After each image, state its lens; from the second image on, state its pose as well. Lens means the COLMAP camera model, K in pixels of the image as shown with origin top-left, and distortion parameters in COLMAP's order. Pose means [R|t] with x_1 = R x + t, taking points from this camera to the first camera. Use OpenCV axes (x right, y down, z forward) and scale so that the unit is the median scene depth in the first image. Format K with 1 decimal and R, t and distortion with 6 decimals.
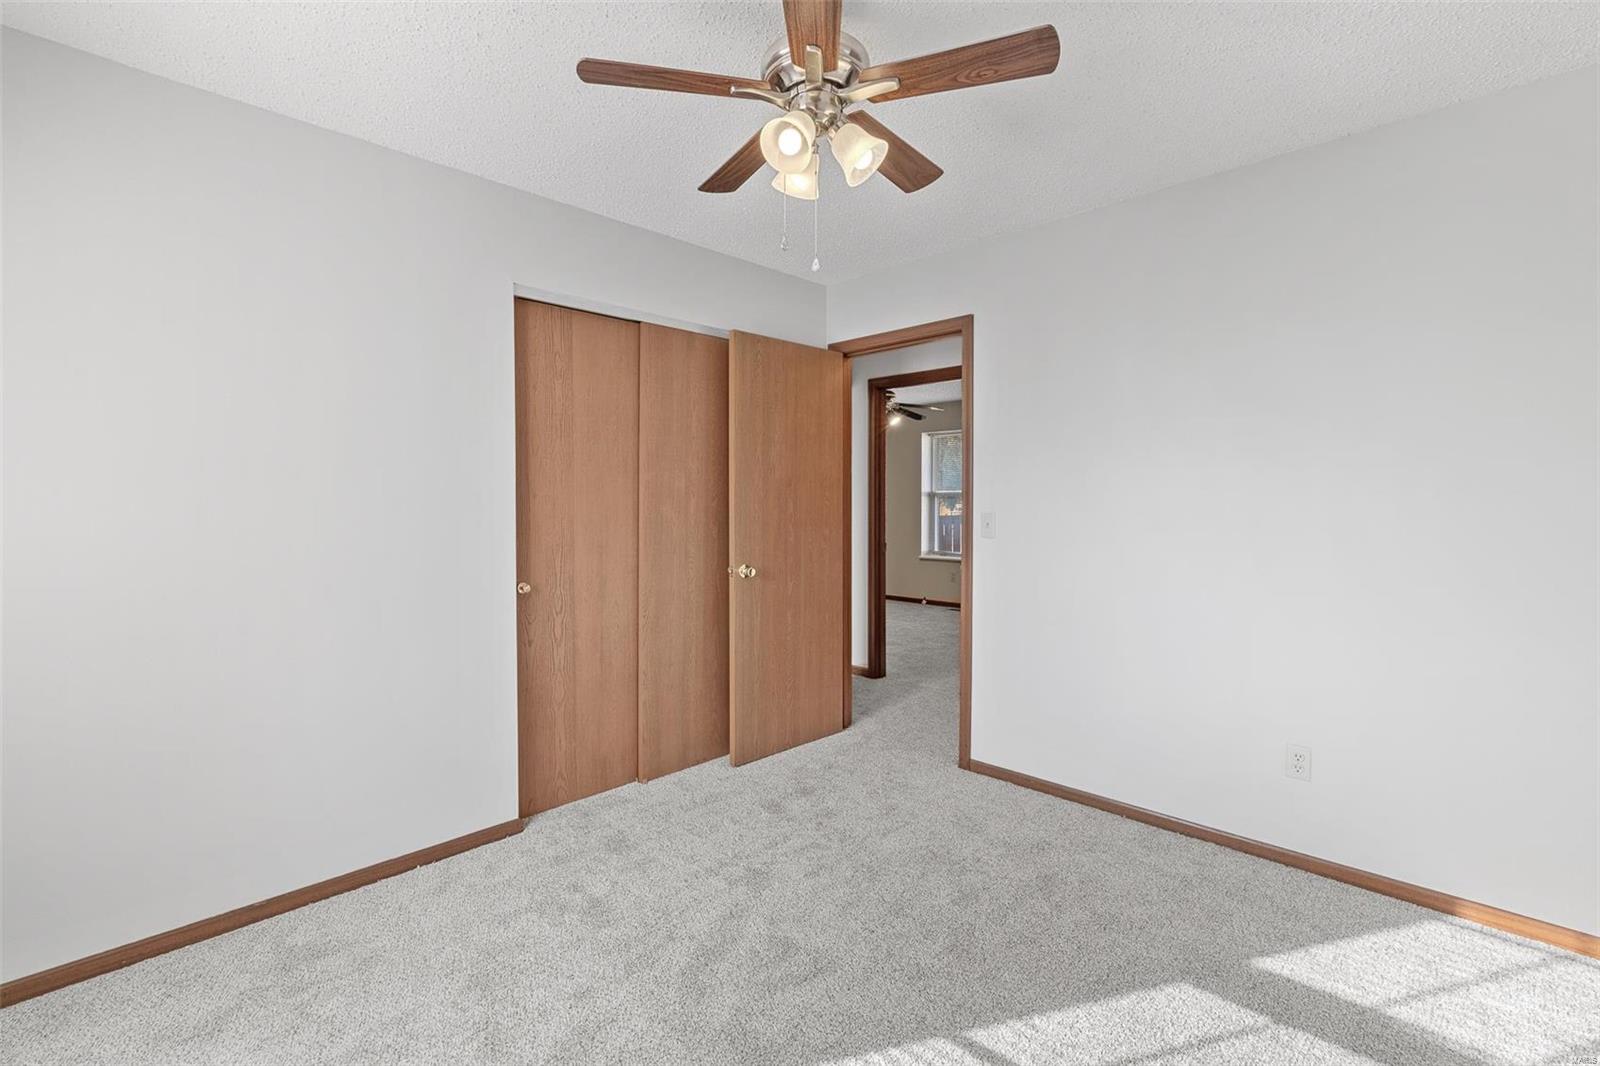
lens RADIAL K [[710.3, 0, 800.0], [0, 710.3, 533.0], [0, 0, 1]] dist [0.002051, 0.000886]
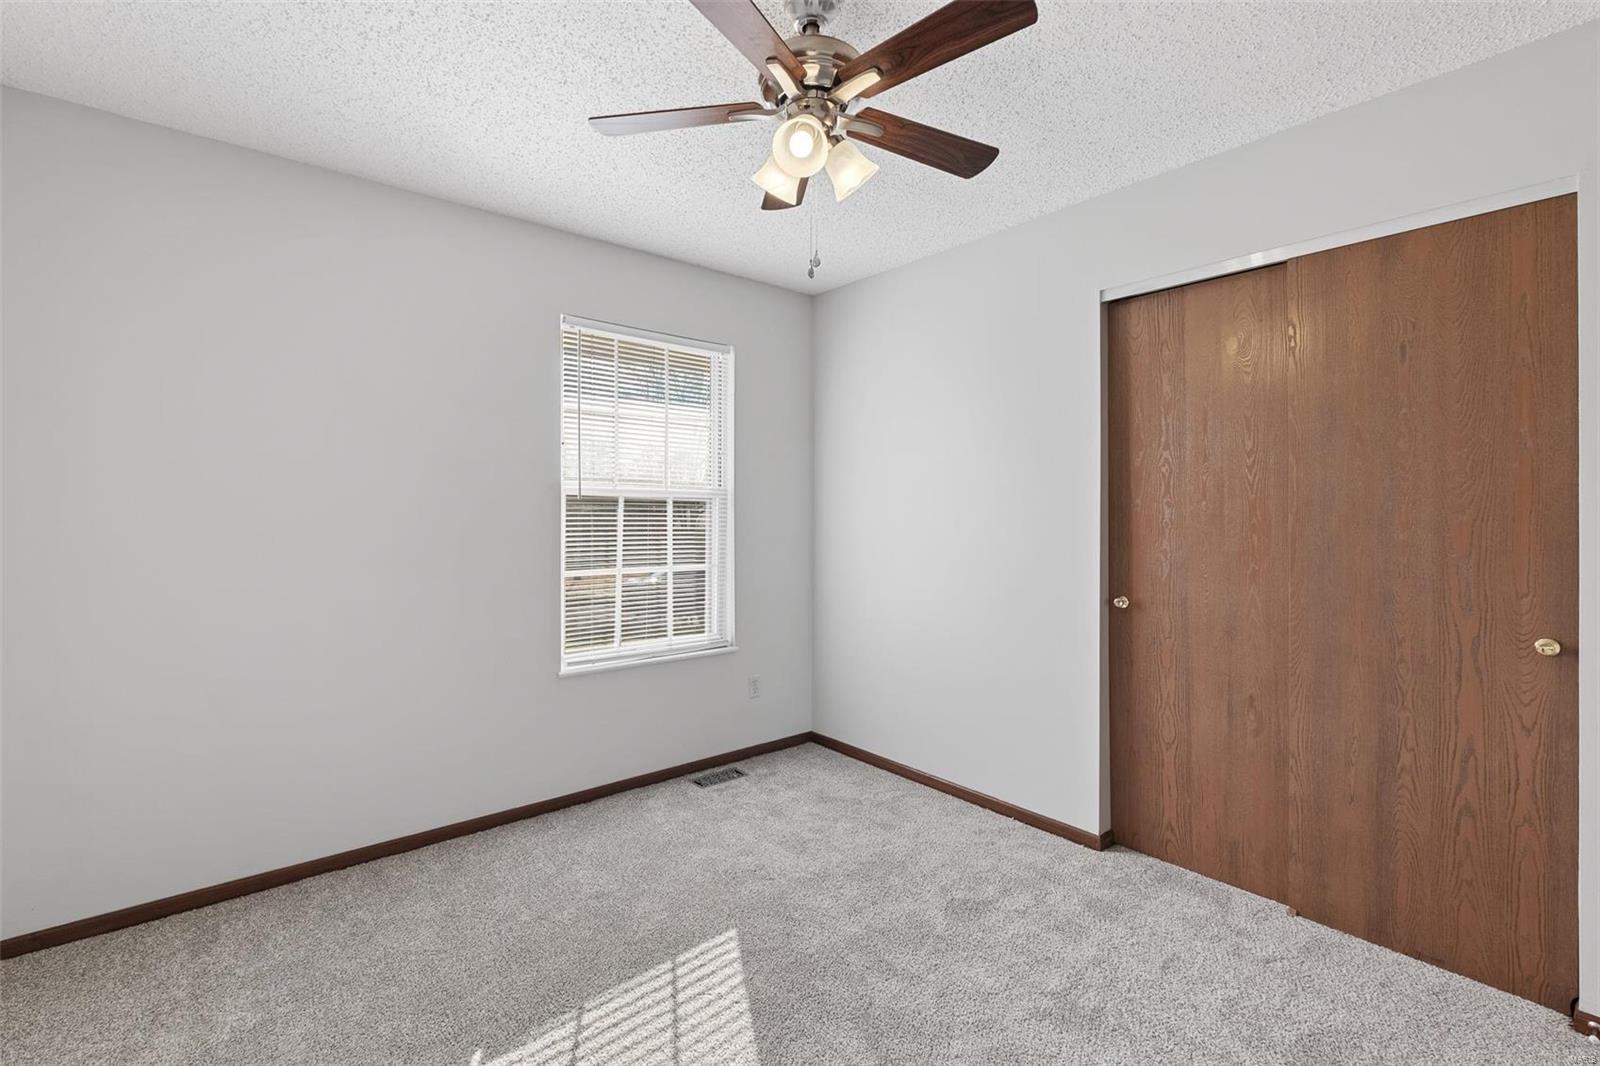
lens RADIAL K [[705.4, 0, 800.0], [0, 705.4, 533.0], [0, 0, 1]] dist [0.000780, 0.000471]
pose [[-0.107233, 0.012584, -0.994154, 0.576976], [-0.052498, 0.998453, 0.018301, -0.009803], [0.992847, 0.054153, -0.106406, 0.642267]]
